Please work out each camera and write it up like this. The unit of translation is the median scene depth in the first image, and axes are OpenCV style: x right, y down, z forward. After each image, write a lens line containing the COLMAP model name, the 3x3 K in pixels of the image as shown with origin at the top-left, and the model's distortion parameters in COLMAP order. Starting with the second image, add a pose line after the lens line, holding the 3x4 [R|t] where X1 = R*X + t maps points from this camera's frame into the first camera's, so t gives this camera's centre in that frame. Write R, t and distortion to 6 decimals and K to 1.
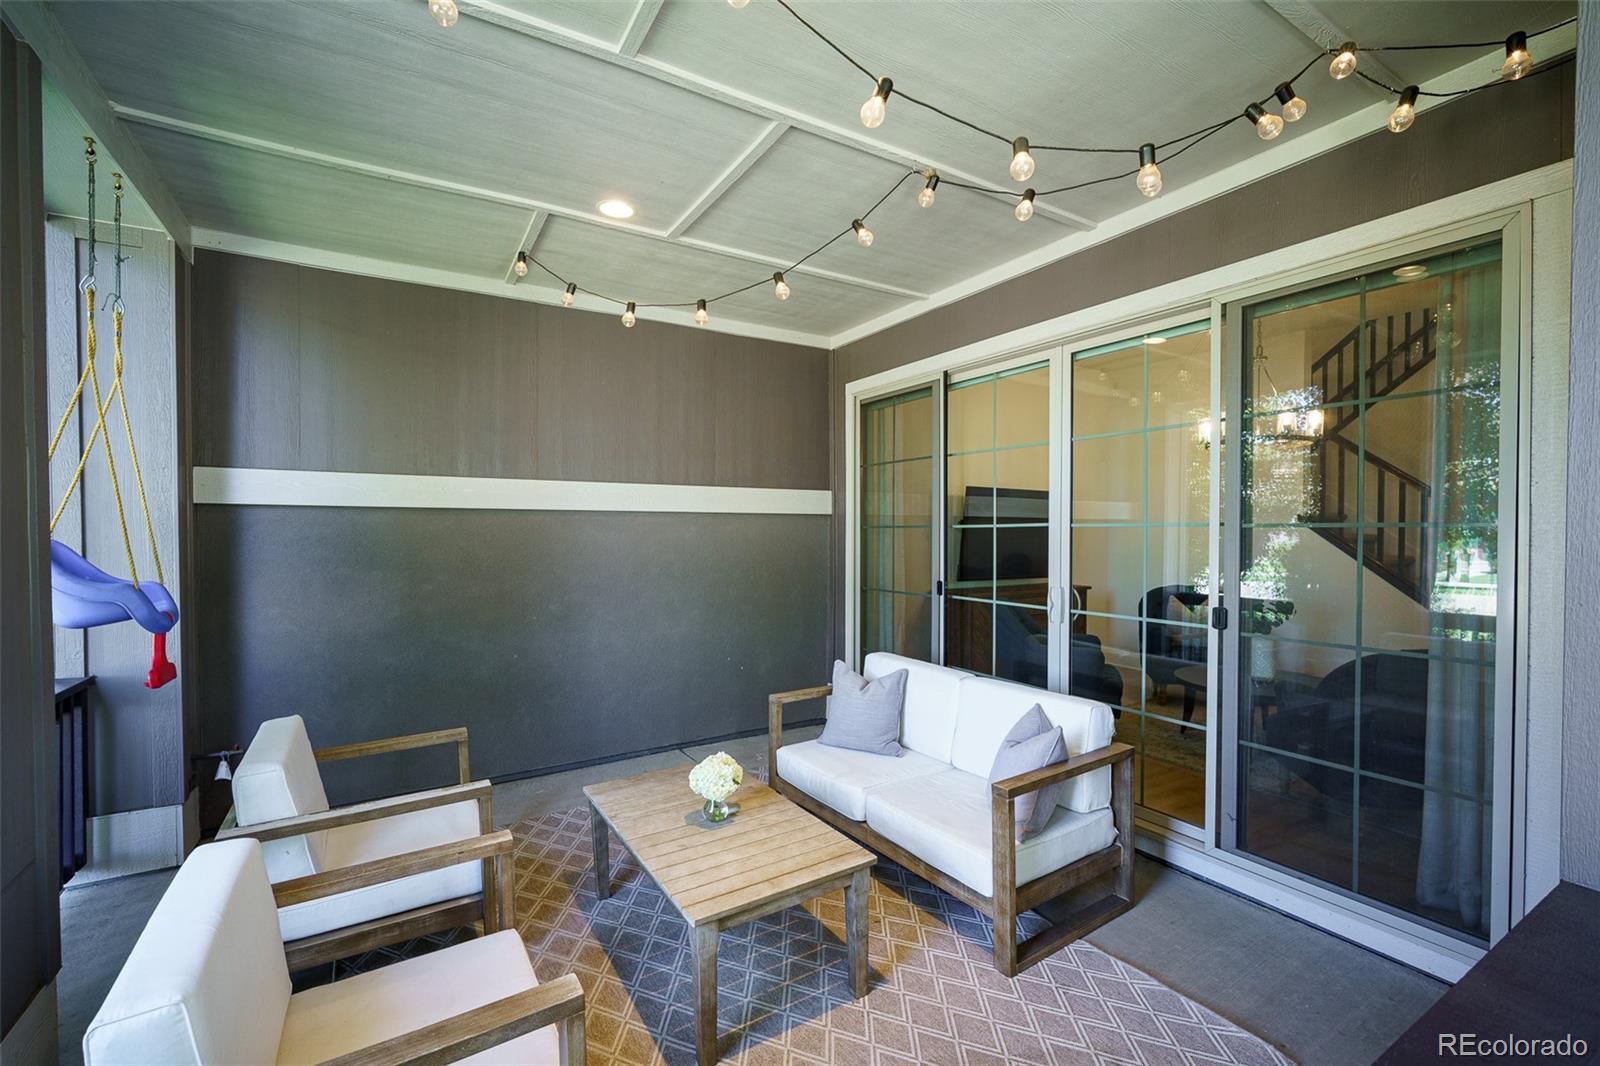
lens RADIAL K [[707.6, 0, 803.5], [0, 707.6, 532.3], [0, 0, 1]] dist [-0.000590, 0.001555]
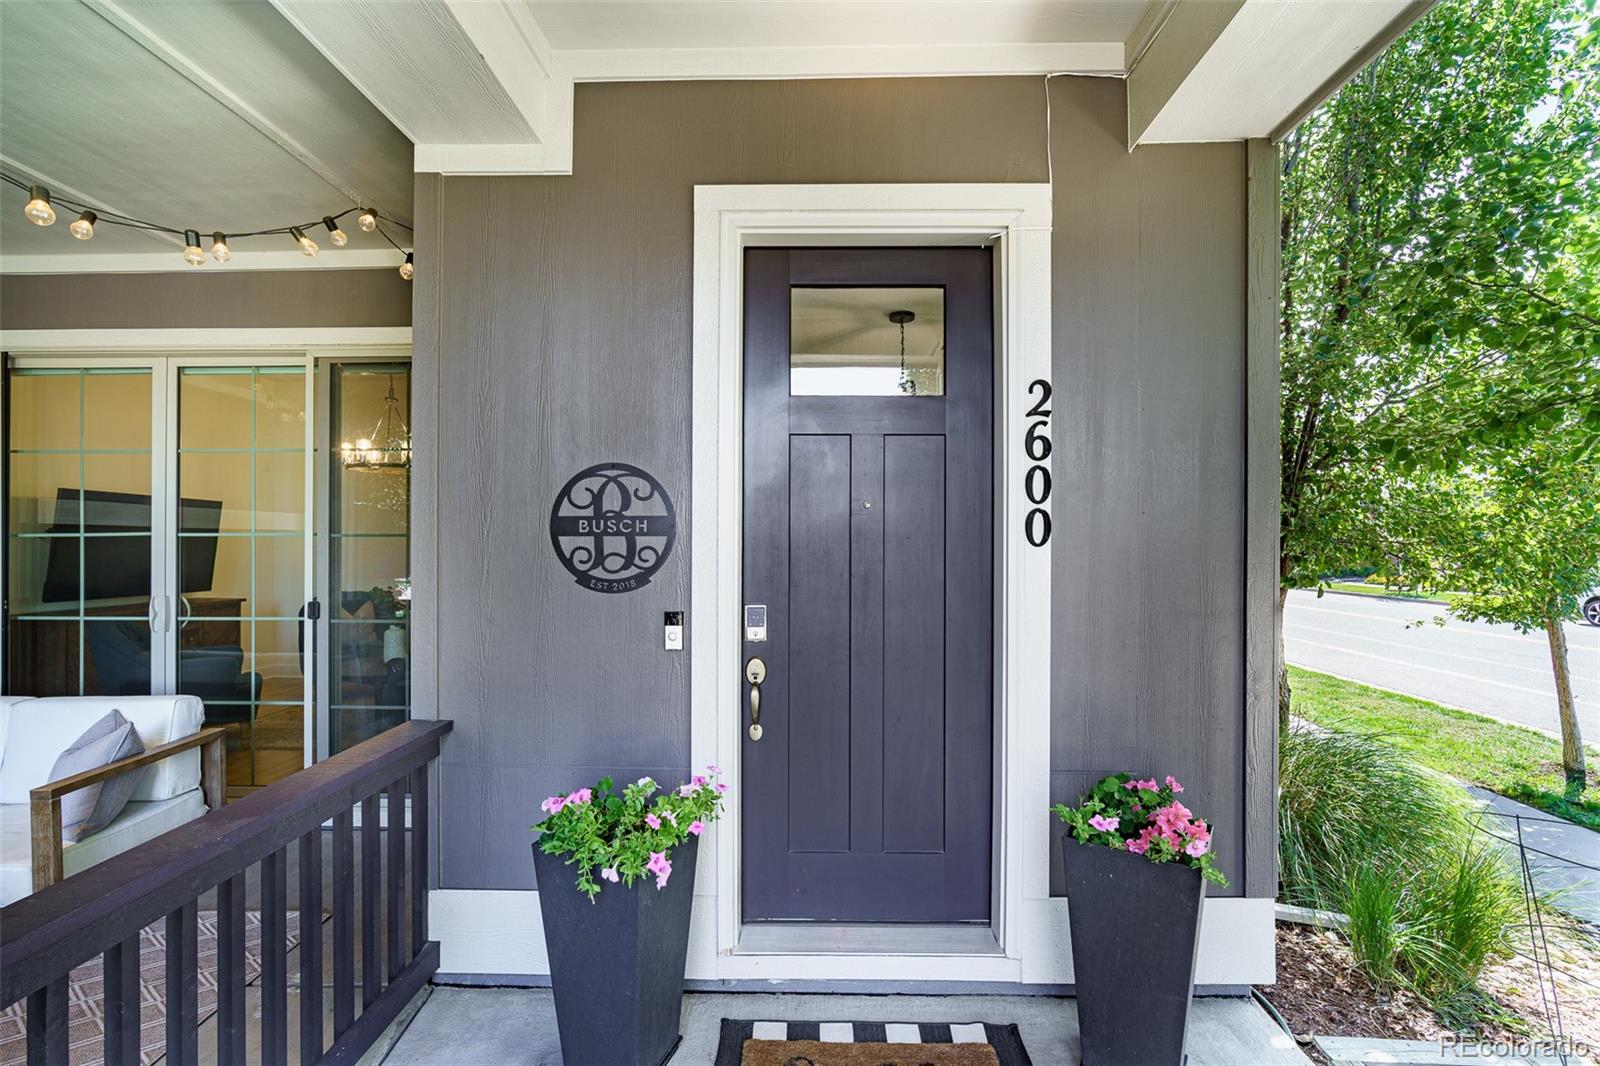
lens RADIAL K [[707.6, 0, 802.5], [0, 707.6, 539.2], [0, 0, 1]] dist [-0.000590, 0.001555]
pose [[0.546341, 0.003495, 0.837556, 0.018171], [0.003644, 0.999972, -0.006549, 0.008734], [-0.837555, 0.006630, 0.546313, -0.402001]]
